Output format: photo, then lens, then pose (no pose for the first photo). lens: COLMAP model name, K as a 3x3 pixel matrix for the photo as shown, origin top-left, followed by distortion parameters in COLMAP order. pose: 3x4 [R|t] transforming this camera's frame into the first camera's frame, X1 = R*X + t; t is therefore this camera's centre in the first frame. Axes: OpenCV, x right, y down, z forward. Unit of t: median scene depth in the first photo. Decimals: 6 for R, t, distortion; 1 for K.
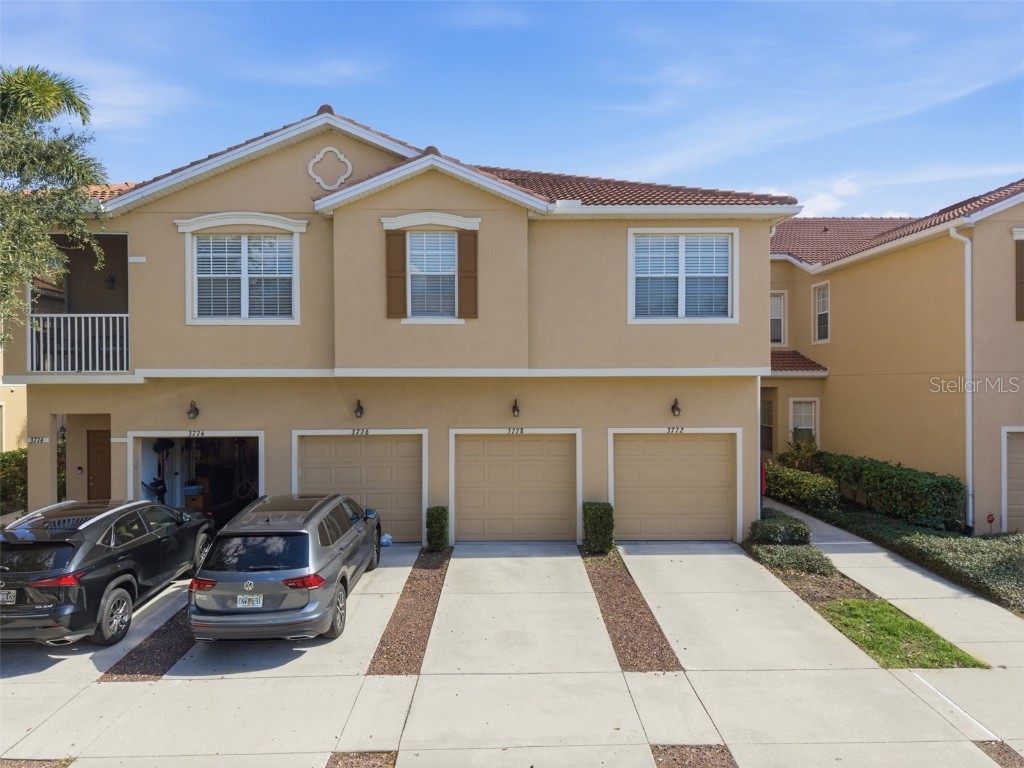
lens RADIAL K [[684.4, 0, 509.8], [0, 684.4, 382.6], [0, 0, 1]] dist [0.011215, -0.006193]
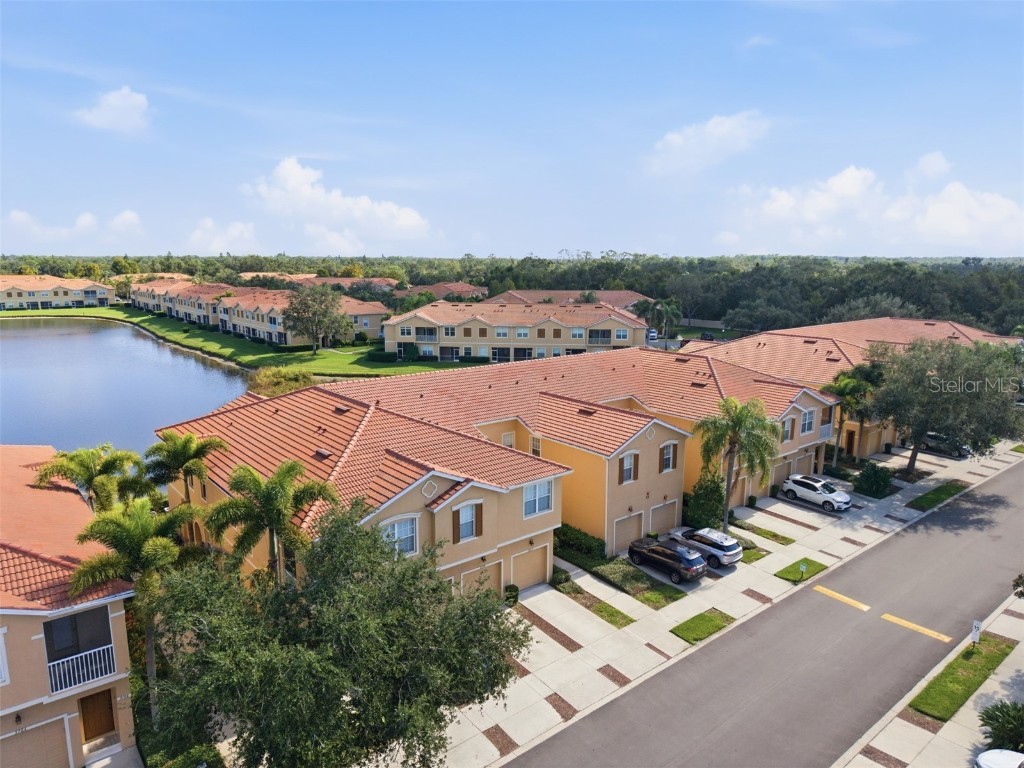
lens RADIAL K [[684.4, 0, 511.8], [0, 684.4, 343.2], [0, 0, 1]] dist [0.034603, -0.001498]
pose [[0.789063, -0.066204, 0.610735, -1.509513], [-0.006087, 0.993285, 0.115537, -1.120748], [-0.614282, -0.094883, 0.783361, -1.058874]]
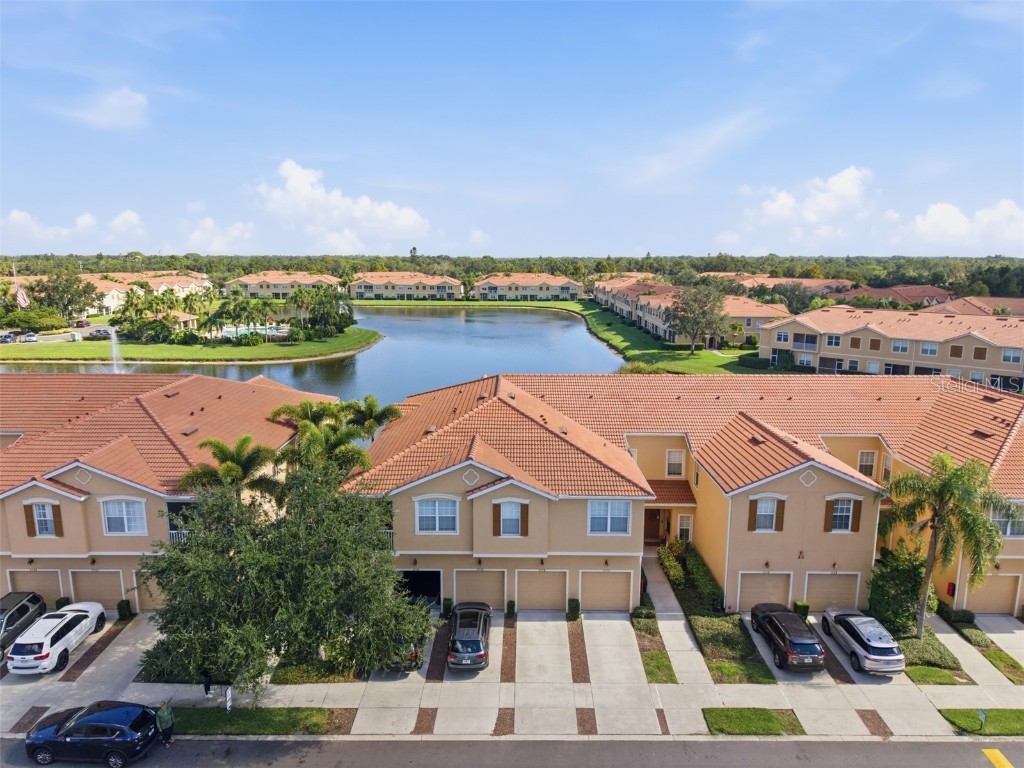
lens RADIAL K [[684.6, 0, 510.8], [0, 684.6, 364.9], [0, 0, 1]] dist [0.019156, -0.001292]
pose [[0.999602, 0.010985, -0.025974, -0.051761], [-0.006948, 0.988559, 0.150676, -1.118141], [0.027332, -0.150435, 0.988242, -1.462724]]
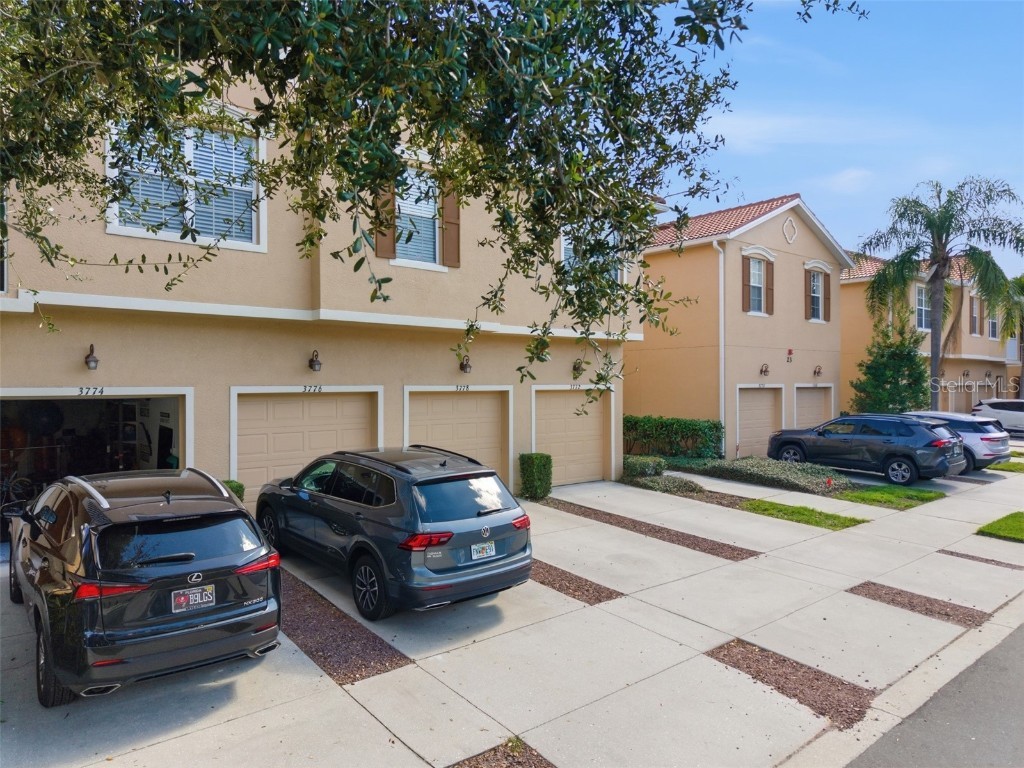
lens RADIAL K [[683.7, 0, 505.7], [0, 683.7, 384.7], [0, 0, 1]] dist [0.010663, -0.007476]
pose [[0.782252, 0.000116, 0.622962, -0.592033], [-0.000735, 0.999999, 0.000736, 0.070159], [-0.622961, -0.001034, 0.782252, 0.198650]]
